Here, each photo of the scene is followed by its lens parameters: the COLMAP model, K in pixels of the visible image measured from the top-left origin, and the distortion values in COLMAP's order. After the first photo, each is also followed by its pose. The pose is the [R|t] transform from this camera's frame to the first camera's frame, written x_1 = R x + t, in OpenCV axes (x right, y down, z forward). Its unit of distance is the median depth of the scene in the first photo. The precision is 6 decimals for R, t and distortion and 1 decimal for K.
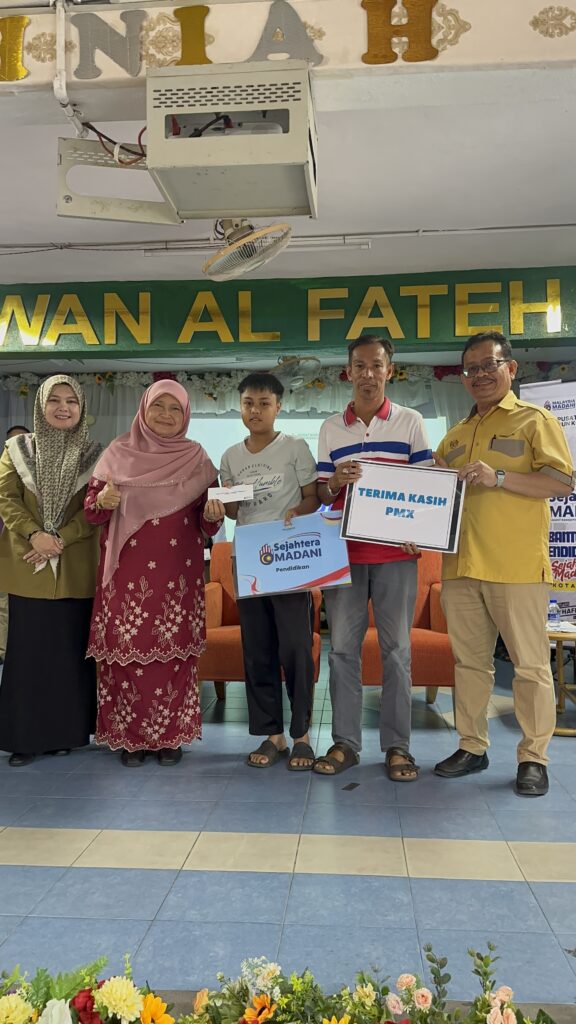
lens RADIAL K [[857.9, 0, 288.0], [0, 857.9, 512.0], [0, 0, 1]] dist [0.143132, -0.216702]
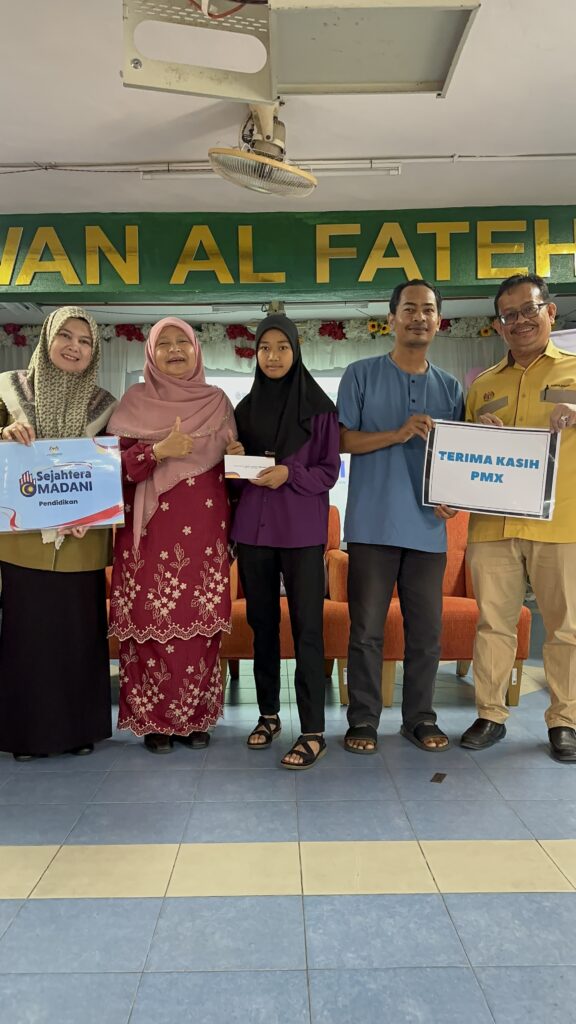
lens RADIAL K [[857.9, 0, 288.0], [0, 857.9, 512.0], [0, 0, 1]] dist [0.143132, -0.216702]
pose [[0.995959, -0.011223, 0.089103, -0.101945], [0.008002, 0.999305, 0.036415, 0.010222], [-0.089449, -0.035555, 0.995357, 0.098164]]
